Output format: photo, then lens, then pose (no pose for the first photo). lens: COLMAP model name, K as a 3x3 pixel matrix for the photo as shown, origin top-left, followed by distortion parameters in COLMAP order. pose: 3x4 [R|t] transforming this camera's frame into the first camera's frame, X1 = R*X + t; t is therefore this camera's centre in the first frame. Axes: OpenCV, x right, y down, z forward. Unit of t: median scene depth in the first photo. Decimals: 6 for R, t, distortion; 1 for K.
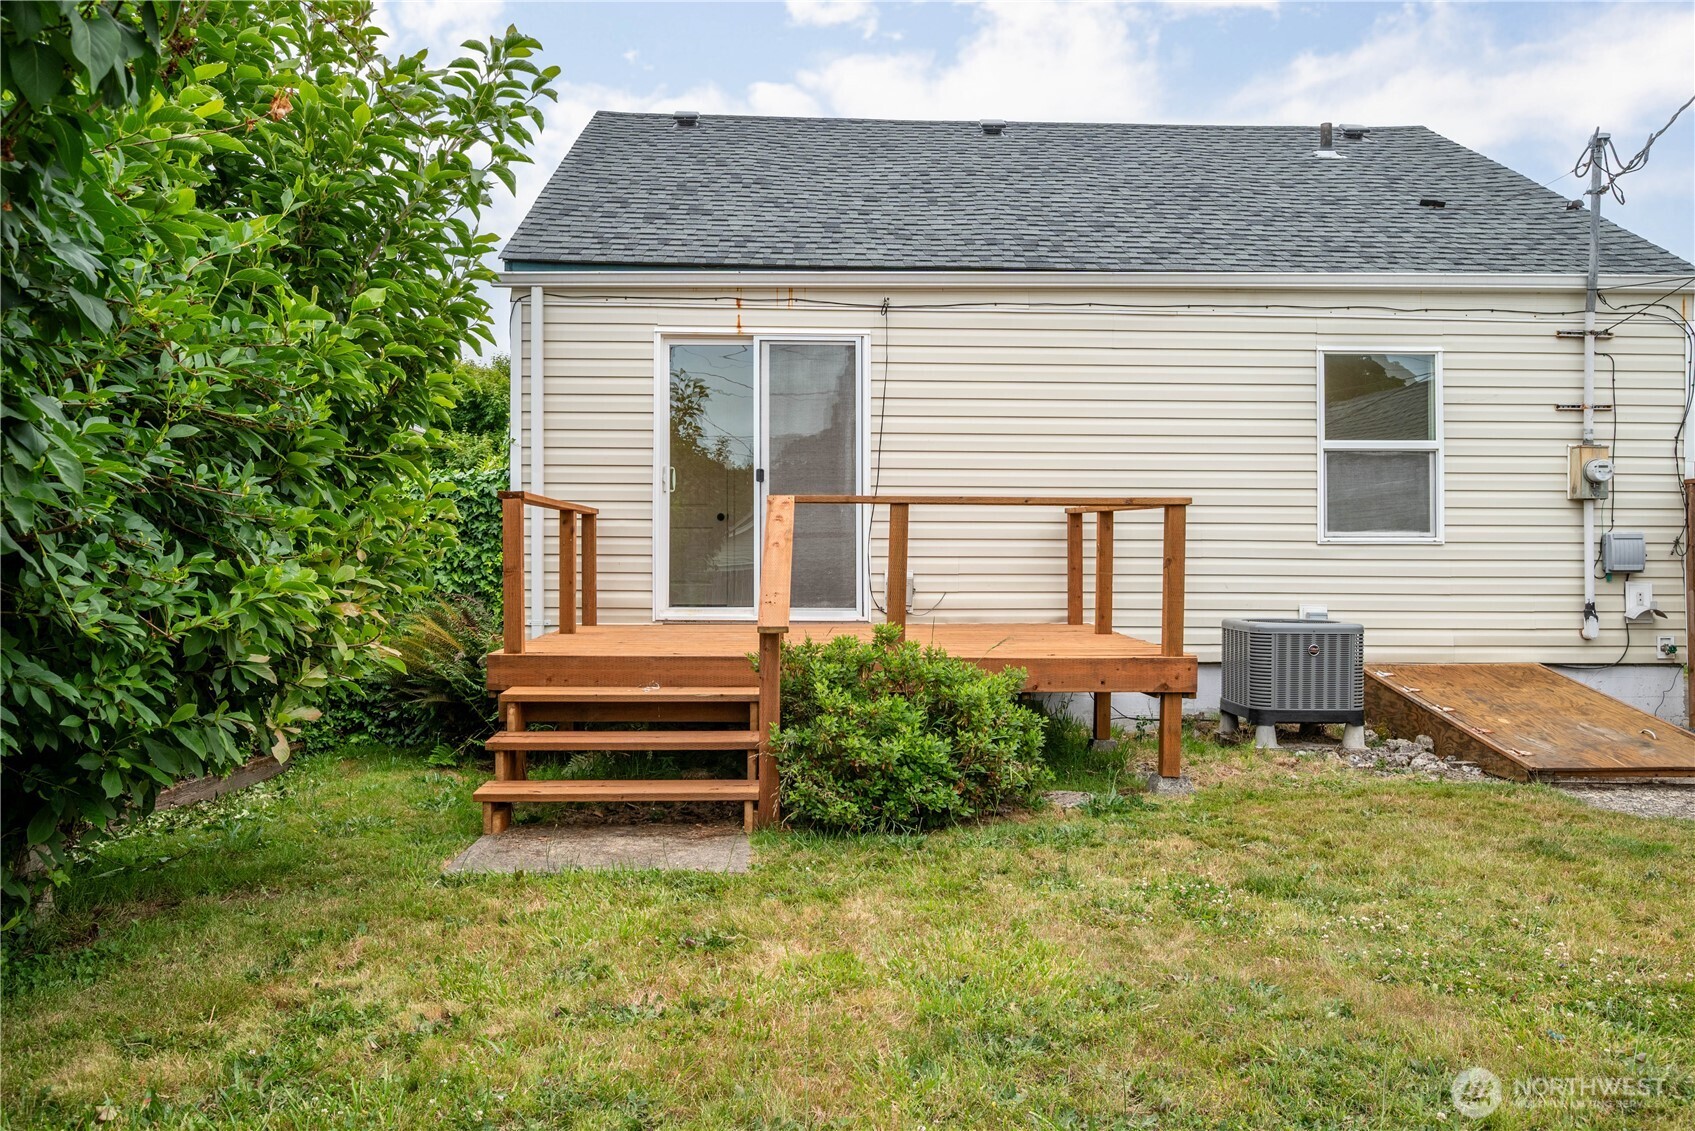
lens RADIAL K [[1221.5, 0, 847.2], [0, 1221.5, 567.8], [0, 0, 1]] dist [-0.014403, -0.001854]
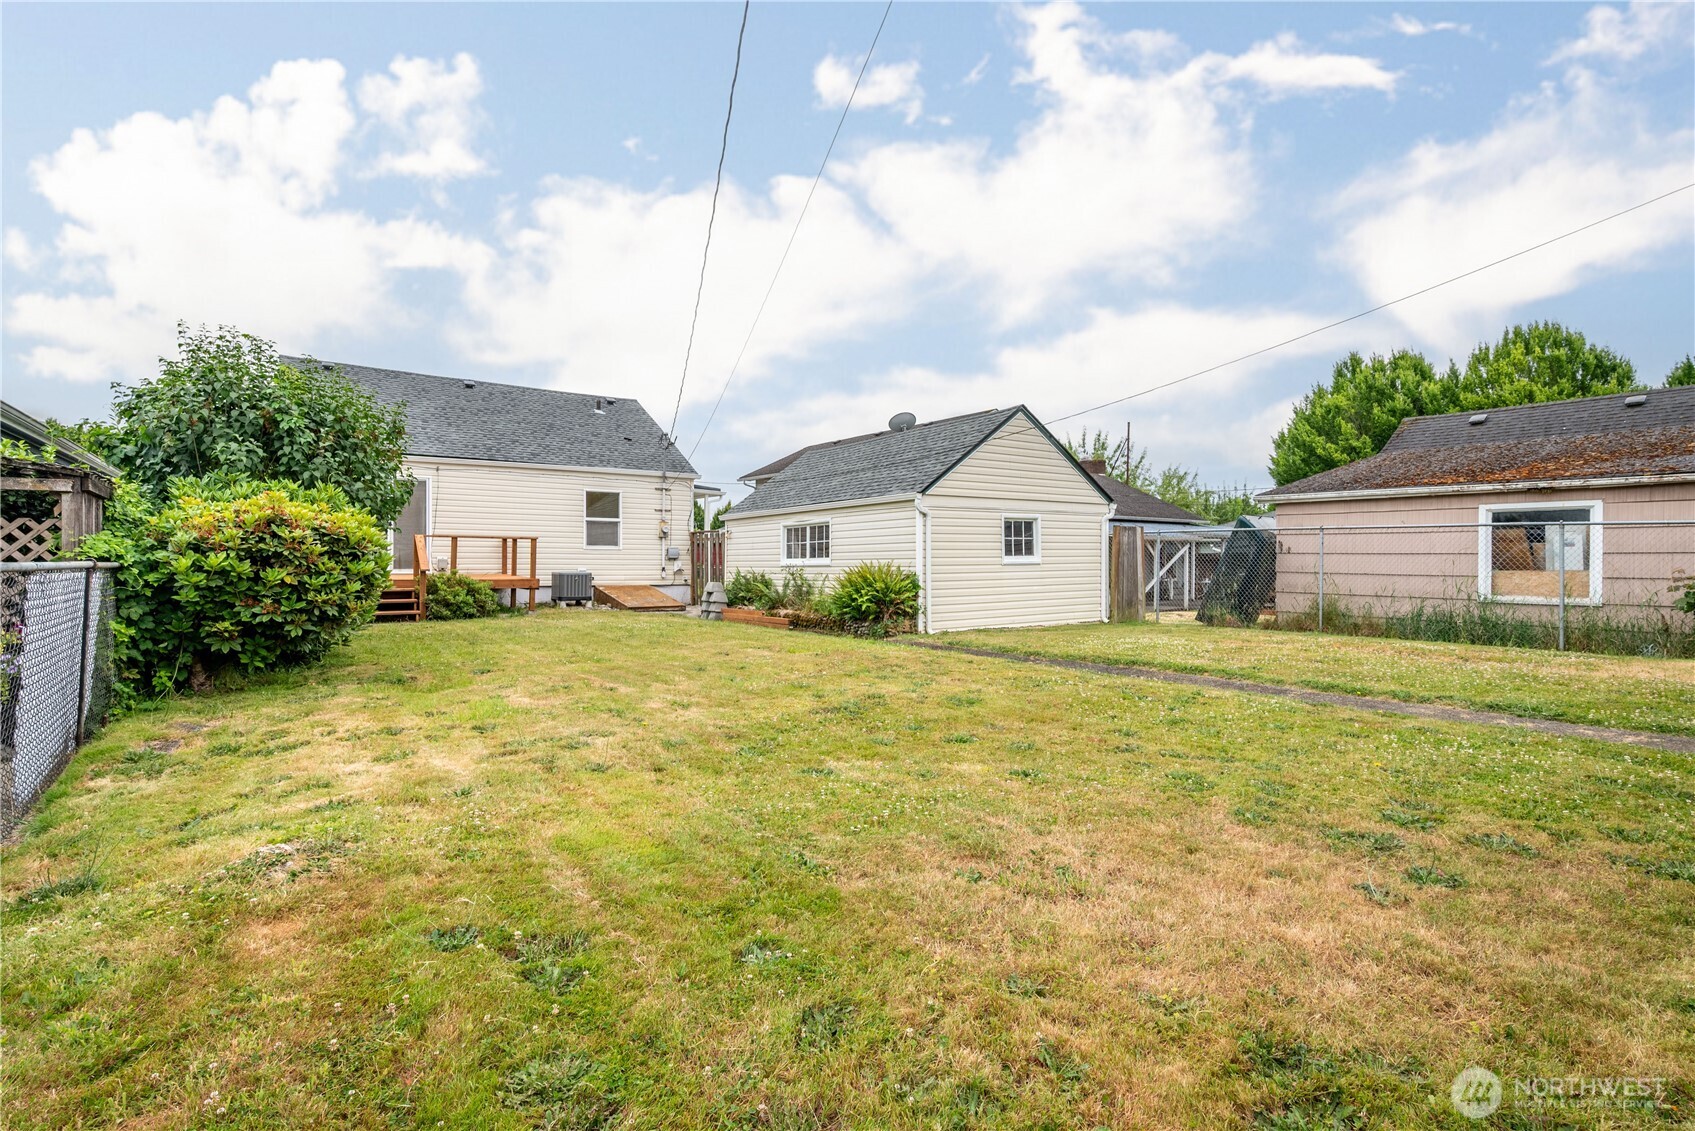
lens RADIAL K [[811.8, 0, 843.5], [0, 811.8, 562.5], [0, 0, 1]] dist [-0.002513, 0.000151]
pose [[0.832129, 0.001019, 0.554581, -0.245873], [-0.001100, 0.999999, -0.000186, 0.015817], [-0.554581, -0.000455, 0.832130, -1.223119]]
